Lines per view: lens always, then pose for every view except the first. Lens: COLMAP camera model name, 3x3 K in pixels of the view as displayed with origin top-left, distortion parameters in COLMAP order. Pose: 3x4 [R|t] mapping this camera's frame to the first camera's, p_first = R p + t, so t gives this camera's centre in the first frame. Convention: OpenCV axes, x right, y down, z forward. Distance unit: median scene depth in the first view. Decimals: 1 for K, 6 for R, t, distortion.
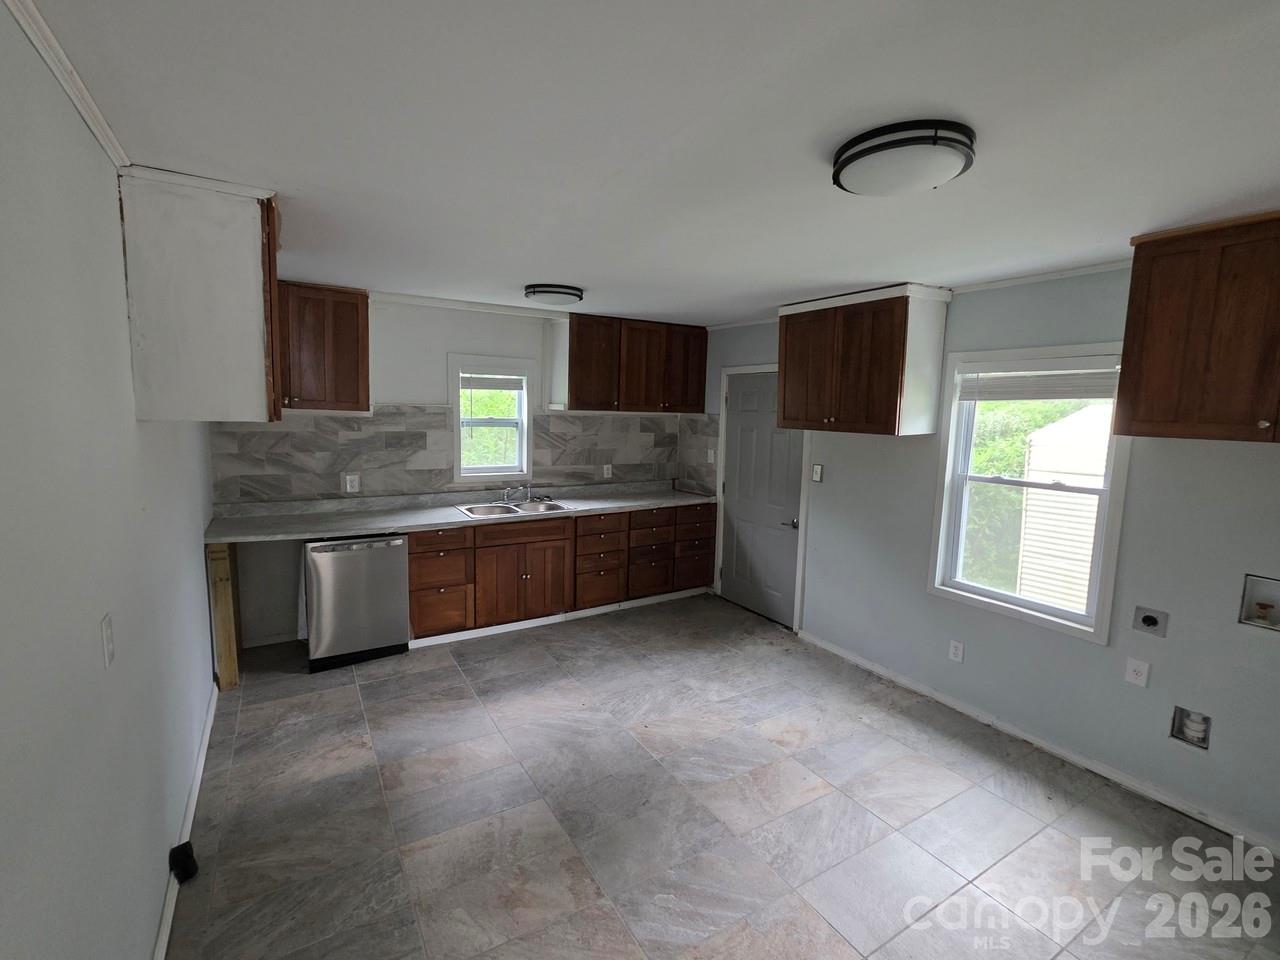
lens RADIAL K [[579.9, 0, 642.9], [0, 579.9, 478.8], [0, 0, 1]] dist [-0.001691, 0.001091]
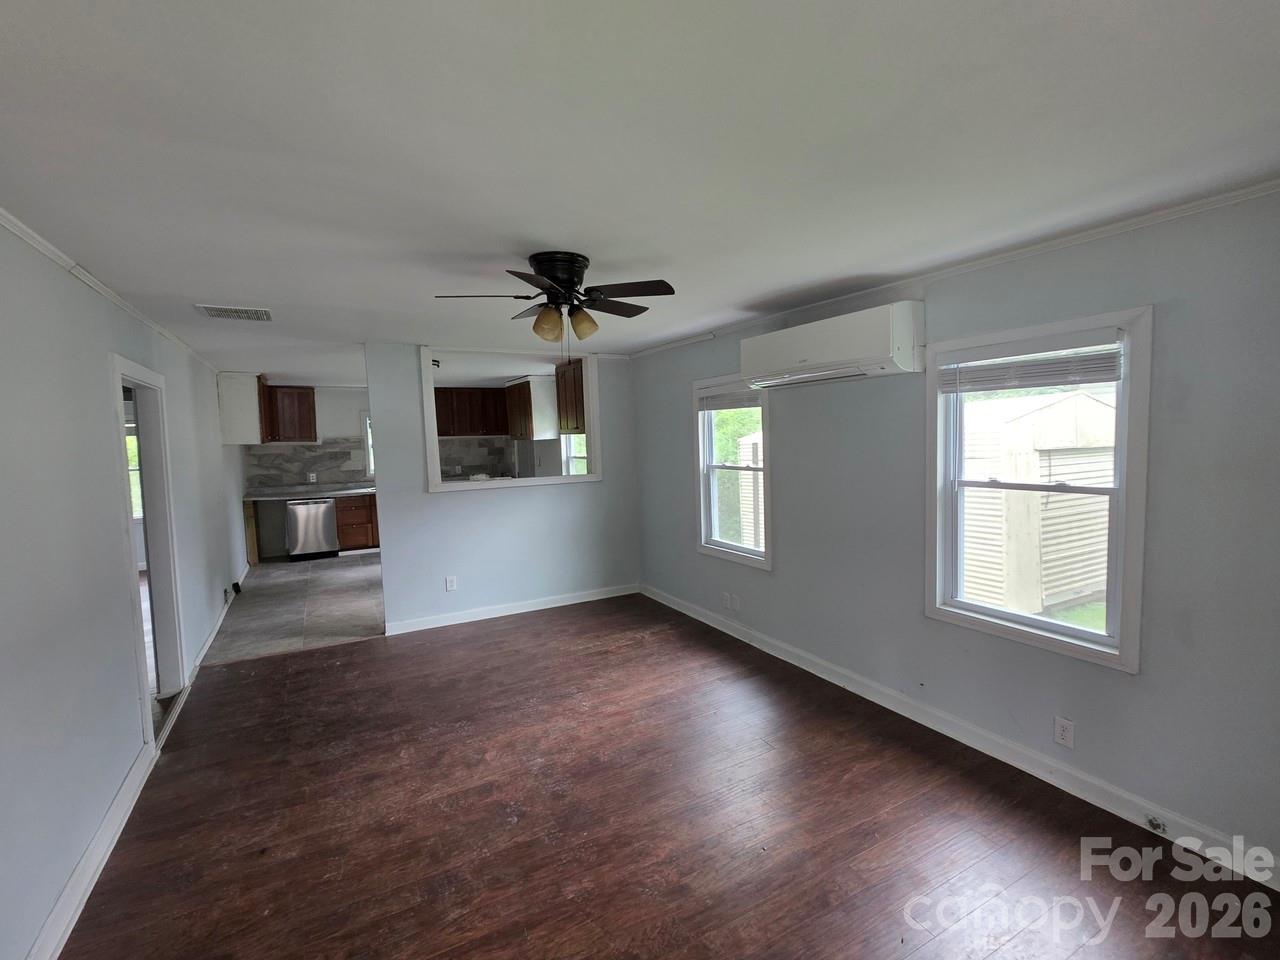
lens RADIAL K [[579.9, 0, 611.7], [0, 579.9, 477.3], [0, 0, 1]] dist [-0.001691, 0.001091]
pose [[0.995399, -0.038325, -0.087814, 0.729007], [0.034907, 0.998584, -0.040141, 0.126942], [0.089228, 0.036891, 0.995328, -0.936409]]
